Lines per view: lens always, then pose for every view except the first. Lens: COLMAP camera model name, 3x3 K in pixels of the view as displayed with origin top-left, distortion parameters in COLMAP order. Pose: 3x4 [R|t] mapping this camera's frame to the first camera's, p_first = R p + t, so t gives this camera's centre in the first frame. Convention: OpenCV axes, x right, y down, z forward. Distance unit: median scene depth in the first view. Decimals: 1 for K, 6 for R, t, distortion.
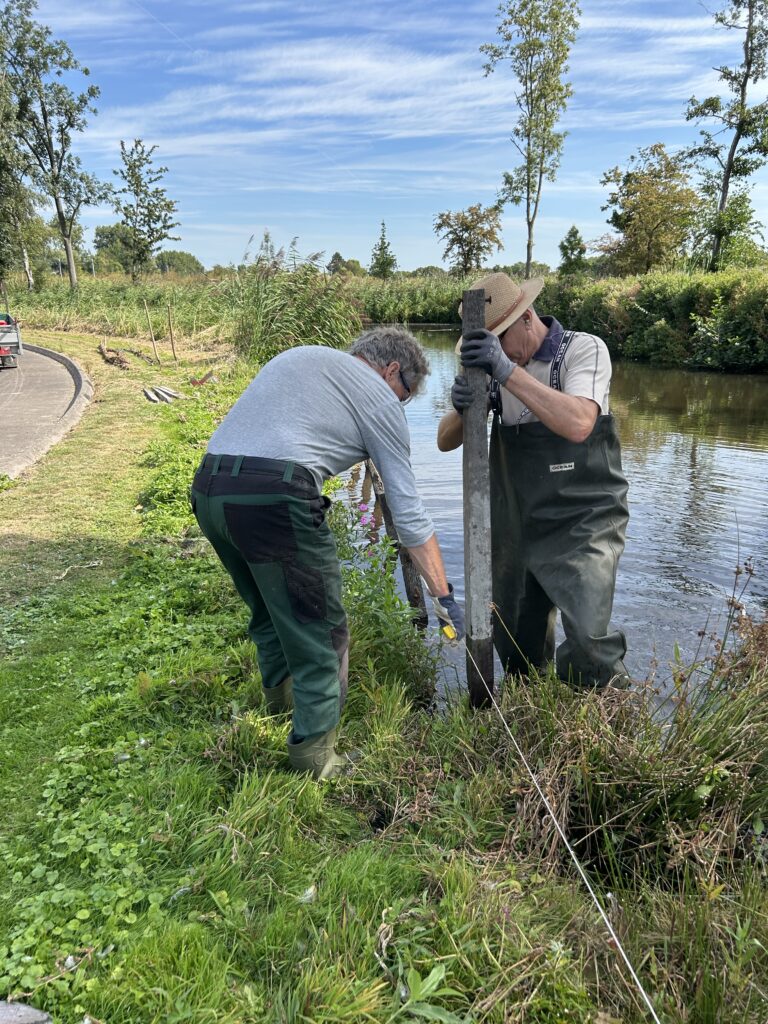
lens RADIAL K [[773.4, 0, 391.1], [0, 773.4, 517.5], [0, 0, 1]] dist [0.045856, -0.053952]
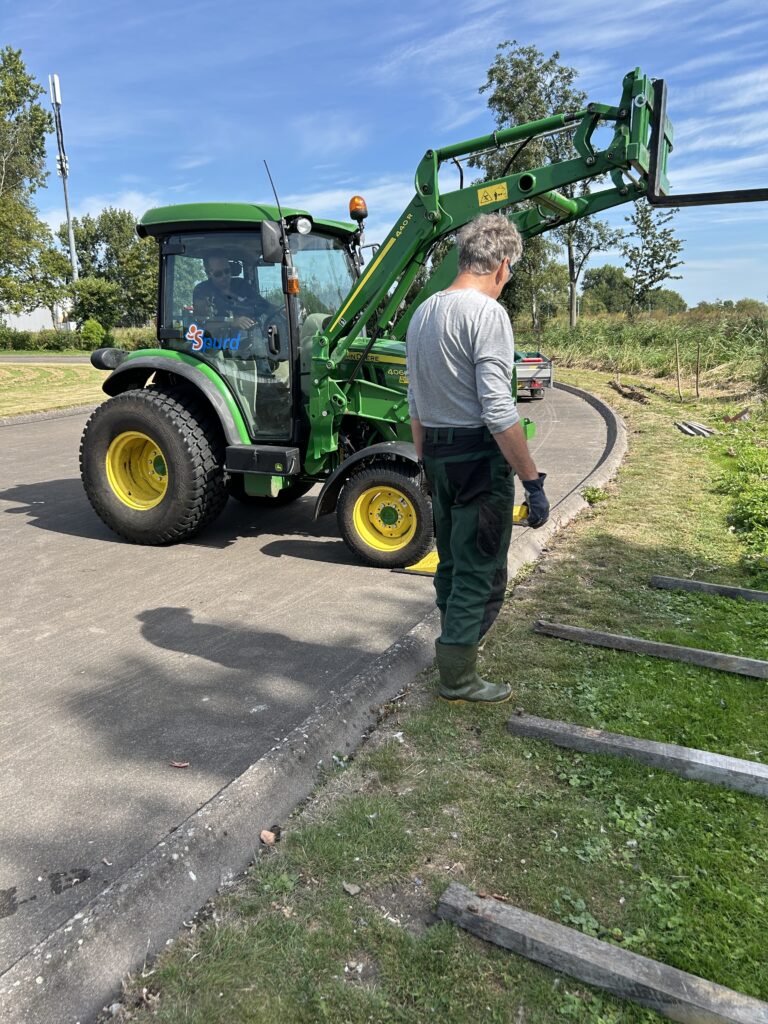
lens RADIAL K [[781.0, 0, 384.0], [0, 781.0, 512.0], [0, 0, 1]] dist [0.042795, -0.065049]
pose [[0.840025, 0.114908, -0.530240, -0.024149], [-0.143344, 0.989592, -0.012637, 0.007726], [0.523269, 0.086622, 0.847754, -0.030800]]
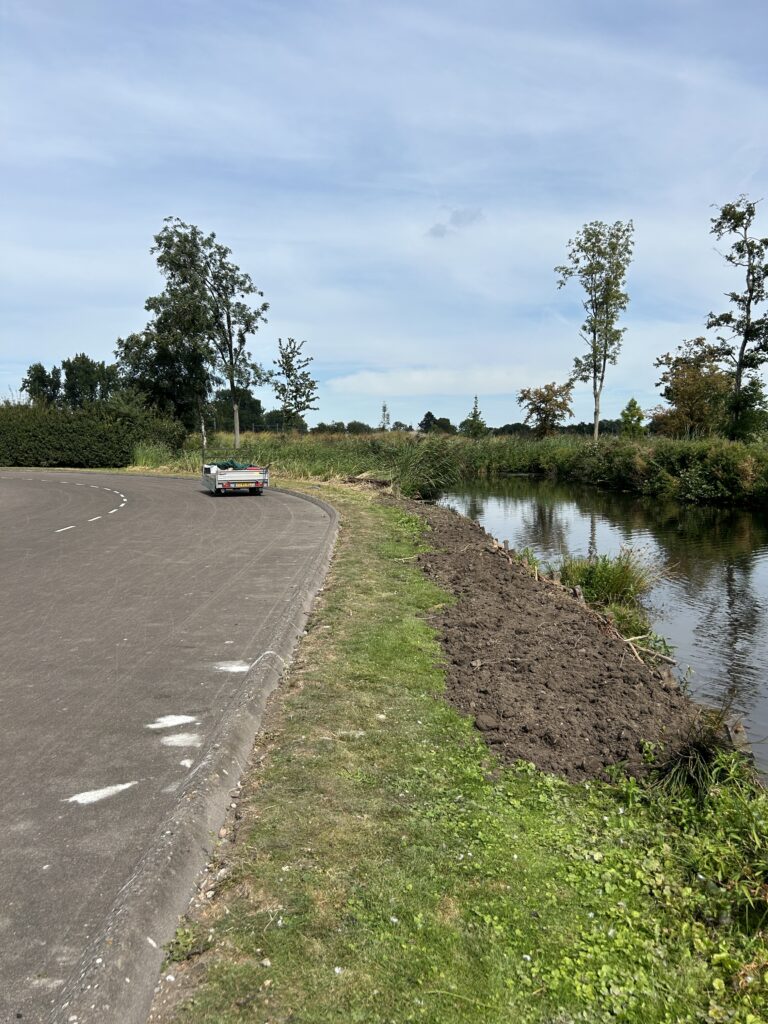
lens RADIAL K [[835.4, 0, 355.4], [0, 835.4, 510.8], [0, 0, 1]] dist [0.052848, -0.093838]
pose [[0.989403, 0.017466, -0.144140, -0.005770], [-0.046327, 0.978824, -0.199391, 0.091397], [0.137605, 0.203956, 0.969261, -0.334880]]
